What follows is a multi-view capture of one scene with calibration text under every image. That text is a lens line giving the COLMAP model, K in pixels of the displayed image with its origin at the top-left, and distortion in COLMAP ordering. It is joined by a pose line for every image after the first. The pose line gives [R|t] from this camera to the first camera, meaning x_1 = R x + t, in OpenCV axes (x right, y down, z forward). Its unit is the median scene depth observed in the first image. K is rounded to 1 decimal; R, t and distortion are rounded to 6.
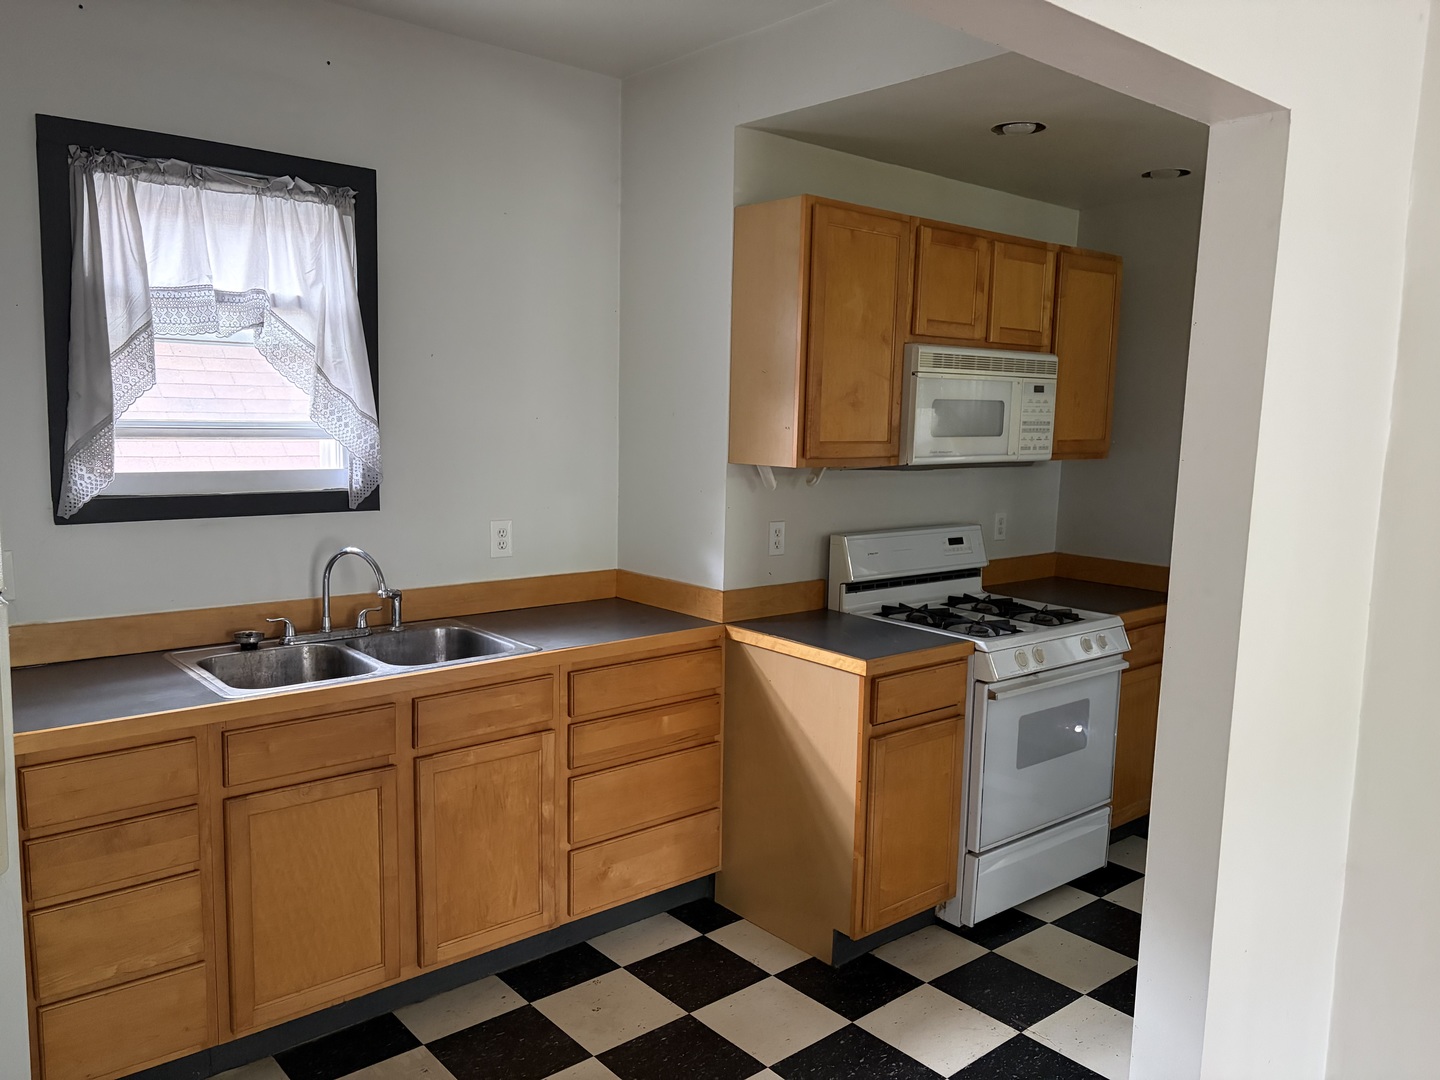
lens RADIAL K [[1078.0, 0, 711.1], [0, 1078.0, 542.5], [0, 0, 1]] dist [0.063894, -0.085552]
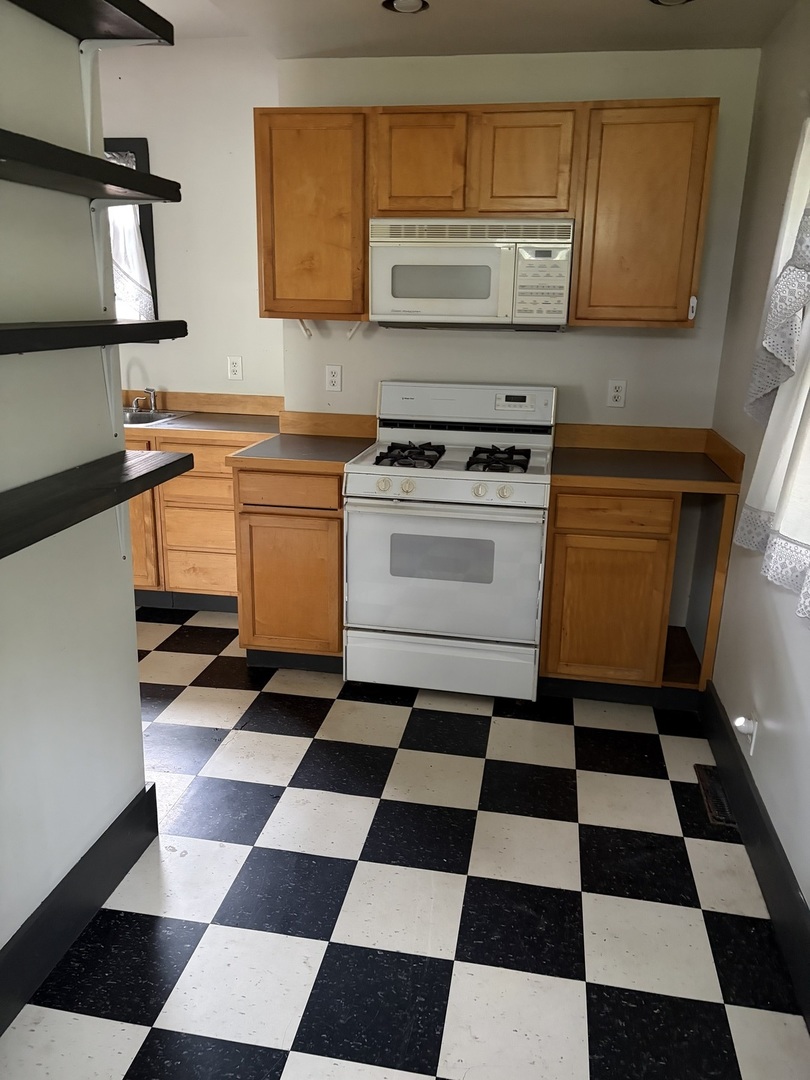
lens RADIAL K [[808.5, 0, 405.9], [0, 808.5, 526.0], [0, 0, 1]] dist [0.063894, -0.085552]
pose [[0.647901, 0.191769, -0.737190, 1.045969], [-0.101158, 0.980880, 0.166255, 0.000381], [0.754977, -0.033144, 0.654913, 0.455328]]
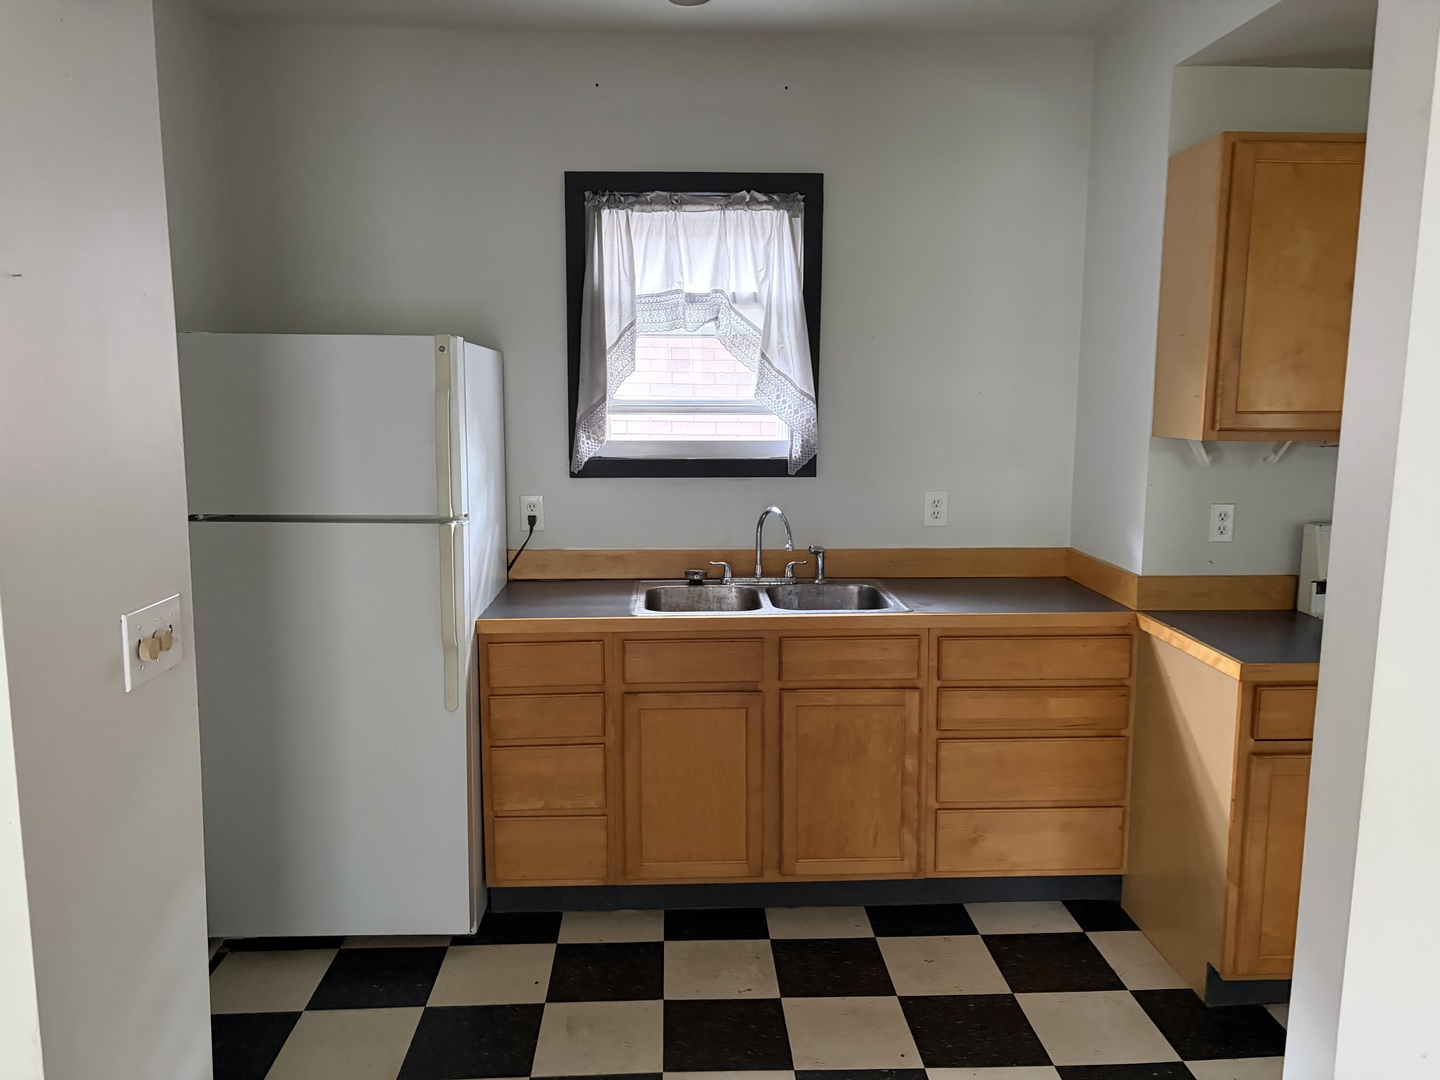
lens RADIAL K [[1078.0, 0, 711.1], [0, 1078.0, 542.5], [0, 0, 1]] dist [0.063894, -0.085552]
pose [[0.790426, 0.067087, -0.608873, 0.316318], [-0.058705, 0.997706, 0.033720, 0.007622], [0.609739, 0.009091, 0.792550, 0.042996]]
